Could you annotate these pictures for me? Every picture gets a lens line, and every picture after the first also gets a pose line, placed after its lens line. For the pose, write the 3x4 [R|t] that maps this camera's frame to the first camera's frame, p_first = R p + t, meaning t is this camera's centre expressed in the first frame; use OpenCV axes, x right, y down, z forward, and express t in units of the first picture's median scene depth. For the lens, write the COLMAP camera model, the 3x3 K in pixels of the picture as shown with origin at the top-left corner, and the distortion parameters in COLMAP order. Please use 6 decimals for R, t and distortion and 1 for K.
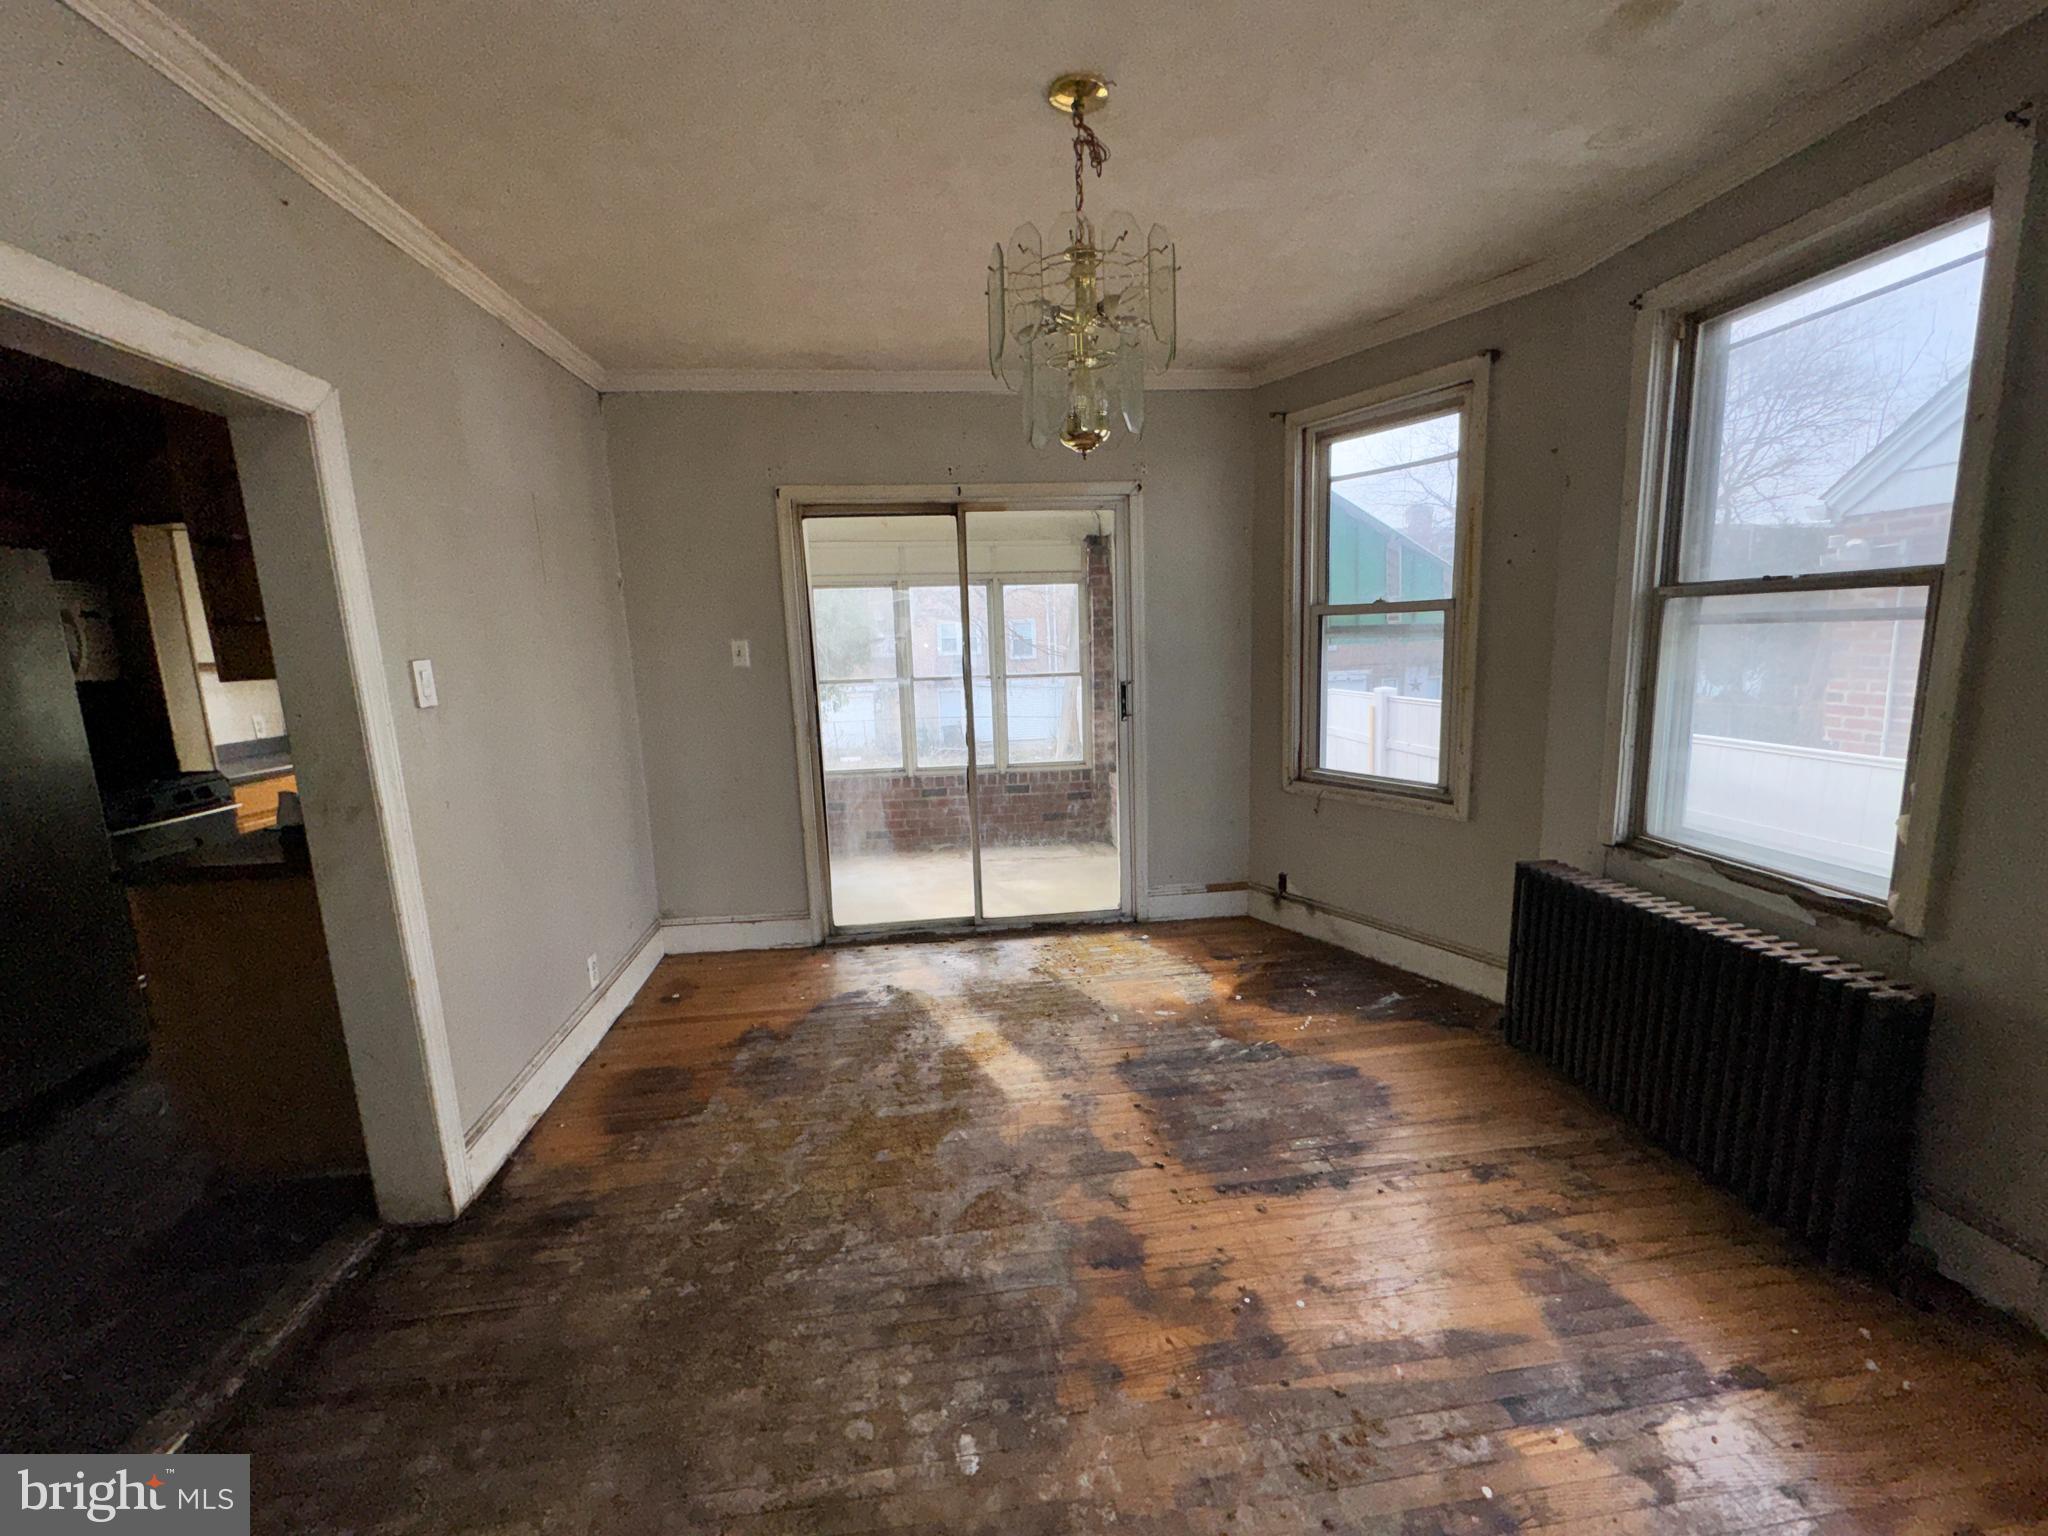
lens RADIAL K [[819.1, 0, 1030.0], [0, 819.1, 767.4], [0, 0, 1]] dist [0.000411, -0.000236]
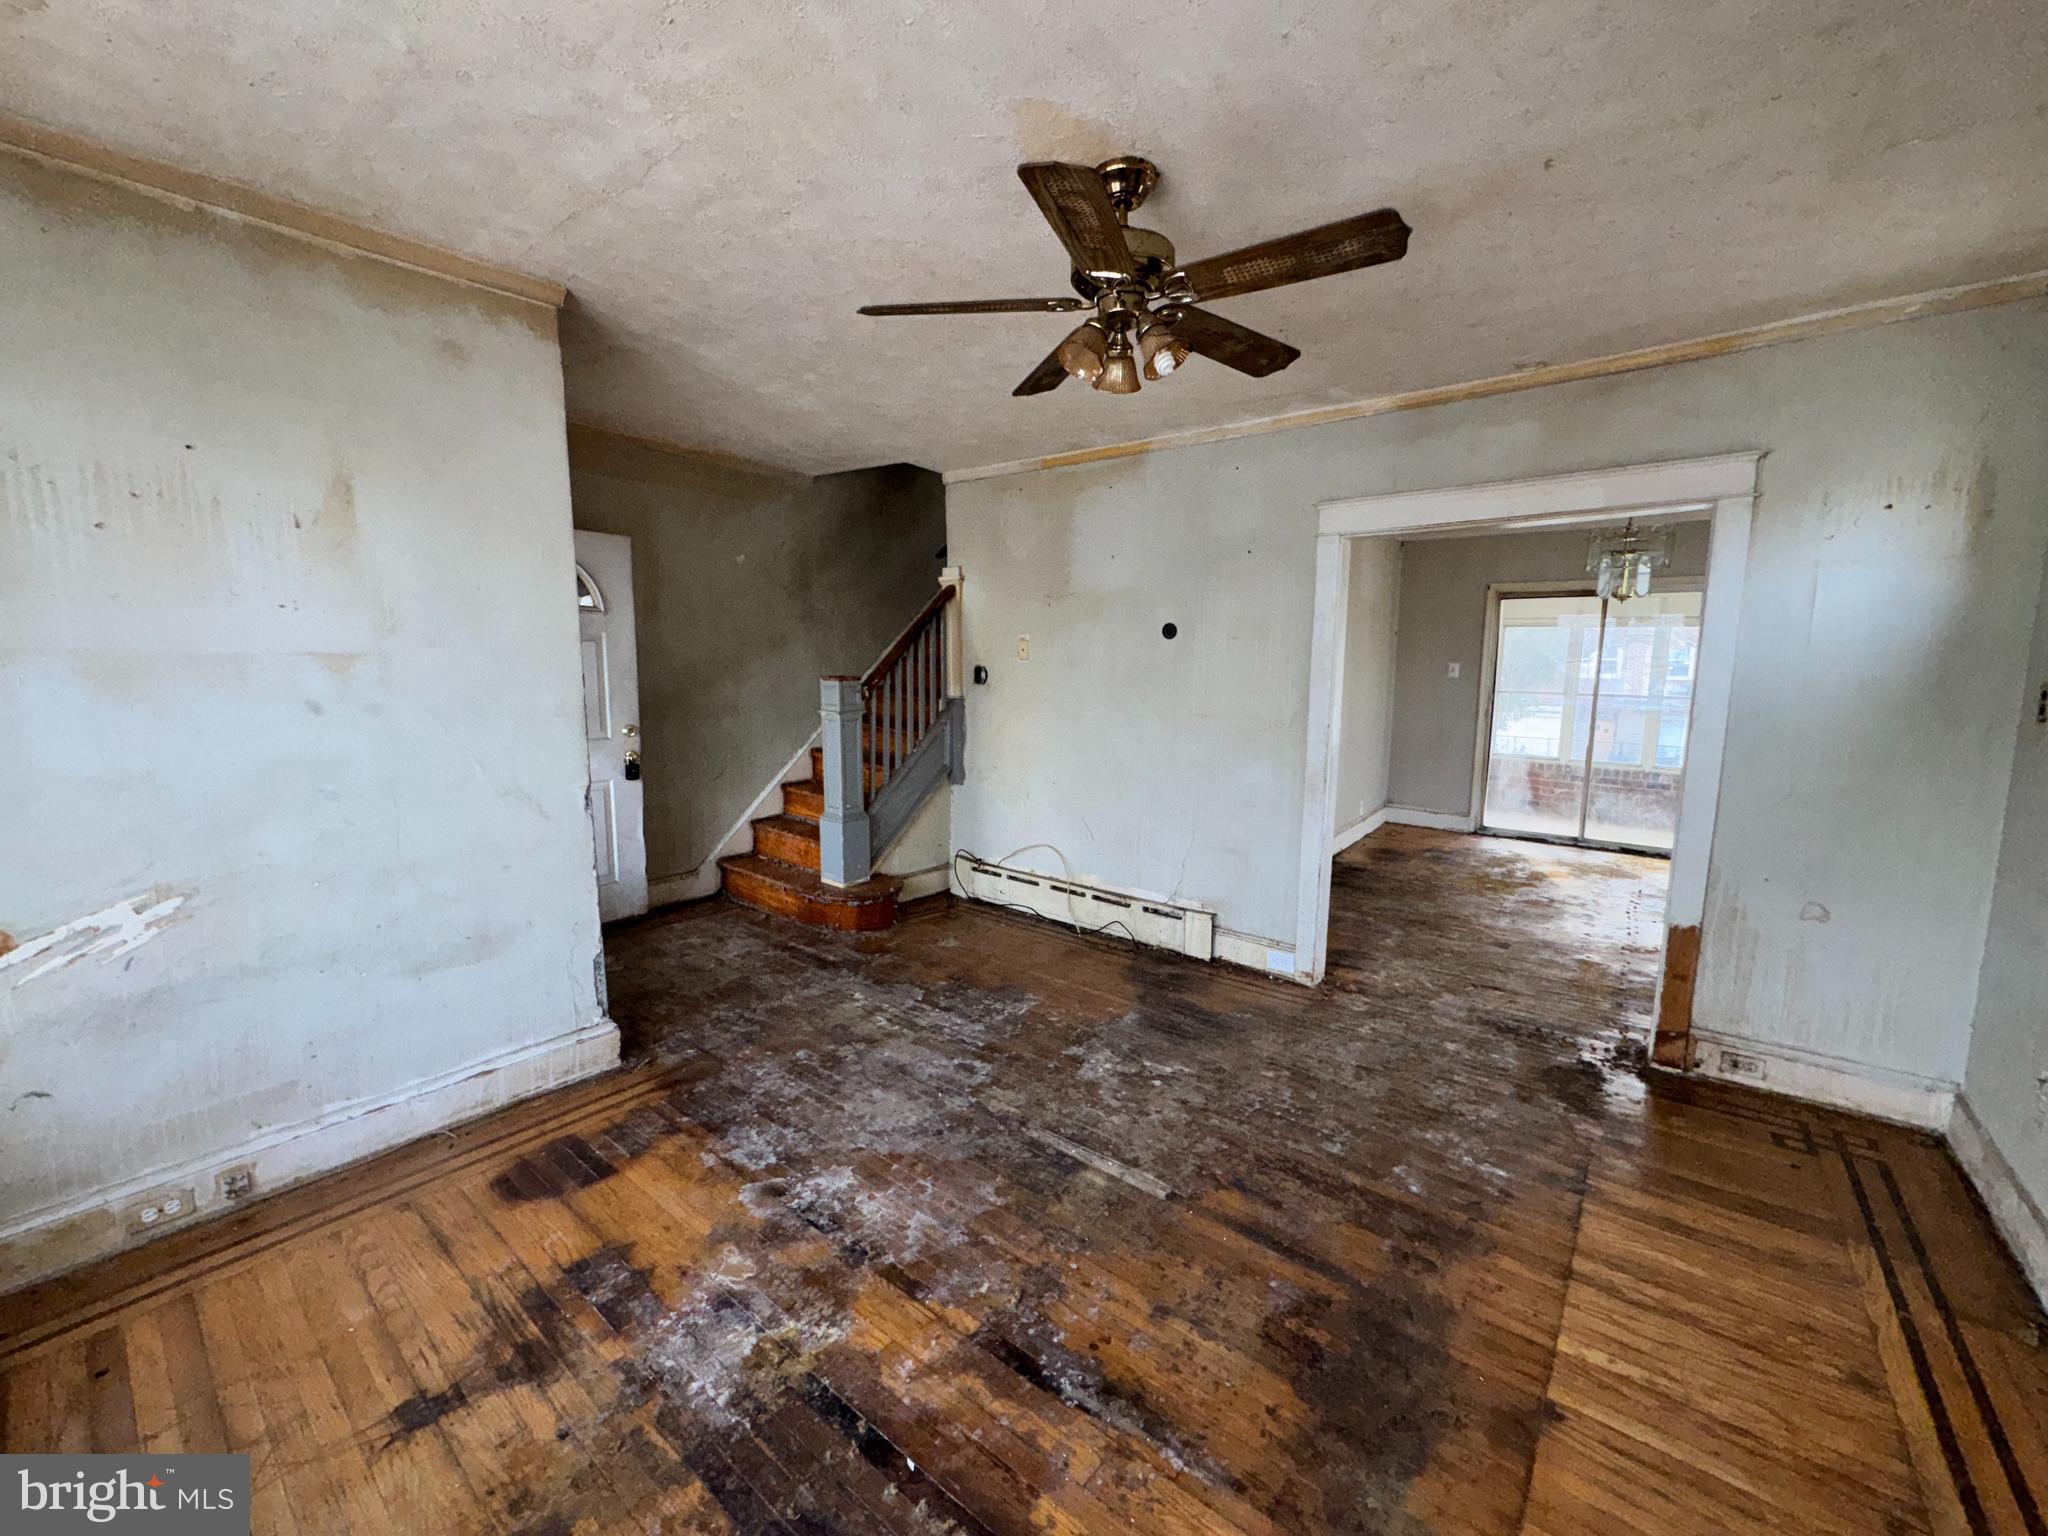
lens RADIAL K [[819.1, 0, 1021.8], [0, 819.1, 769.2], [0, 0, 1]] dist [0.000411, -0.000236]
pose [[0.703274, 0.135619, -0.697864, 0.289722], [-0.143101, 0.988548, 0.047898, 0.135921], [0.696368, 0.066179, 0.714627, -1.004621]]
